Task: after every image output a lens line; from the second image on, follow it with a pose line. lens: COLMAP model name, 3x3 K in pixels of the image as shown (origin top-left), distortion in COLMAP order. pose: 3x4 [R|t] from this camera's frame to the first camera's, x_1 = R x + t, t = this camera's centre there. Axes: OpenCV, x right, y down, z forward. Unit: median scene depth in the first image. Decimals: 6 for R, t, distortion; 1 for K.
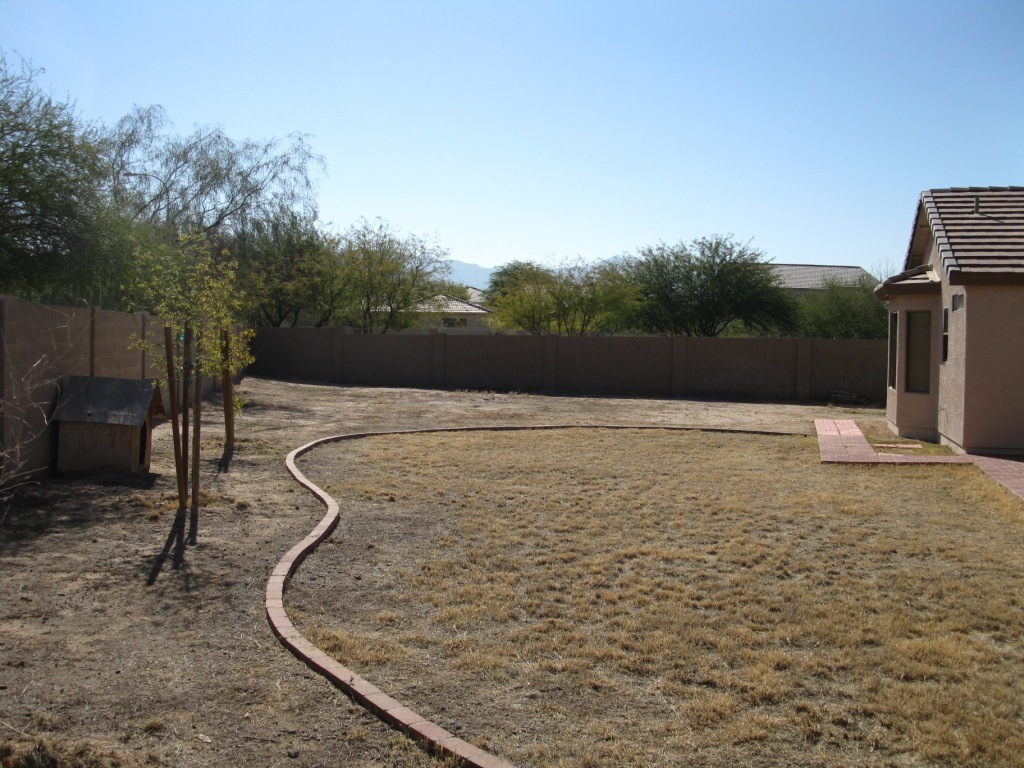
lens RADIAL K [[1118.1, 0, 512.0], [0, 1118.1, 384.0], [0, 0, 1]] dist [-0.171956, -0.005419]
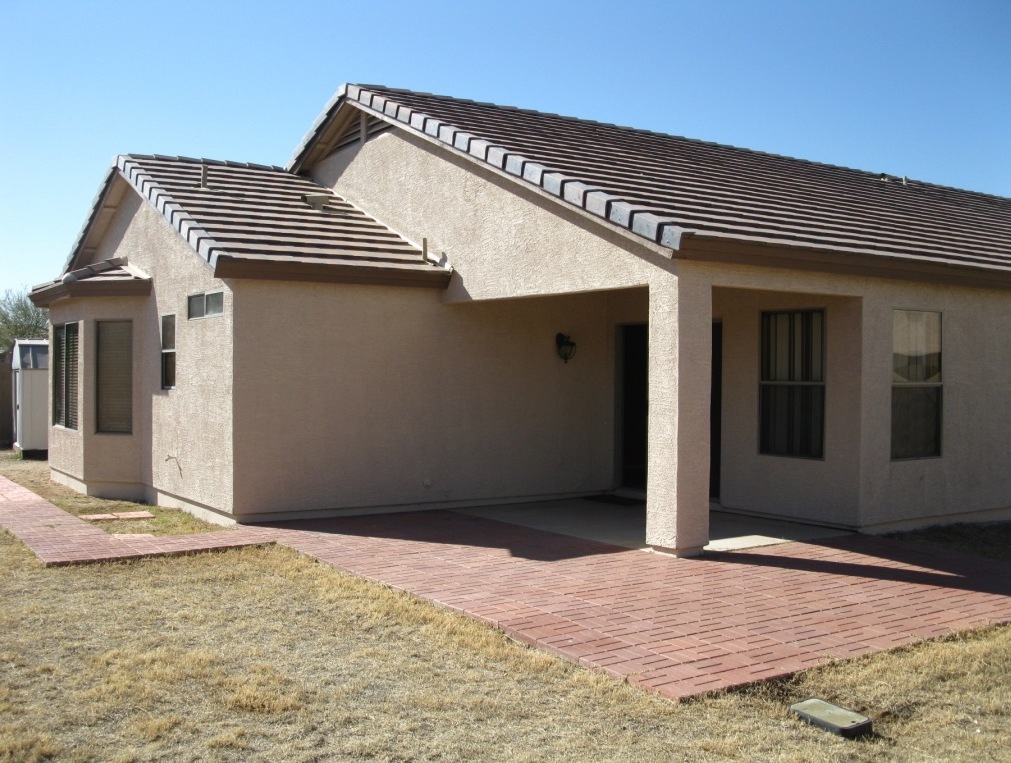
lens RADIAL K [[1103.9, 0, 505.5], [0, 1103.9, 381.5], [0, 0, 1]] dist [-0.171956, -0.005419]
pose [[0.666345, -0.010863, 0.745565, 0.016027], [0.029583, 0.999492, -0.011877, -0.010978], [-0.745057, 0.029970, 0.666328, 0.352298]]
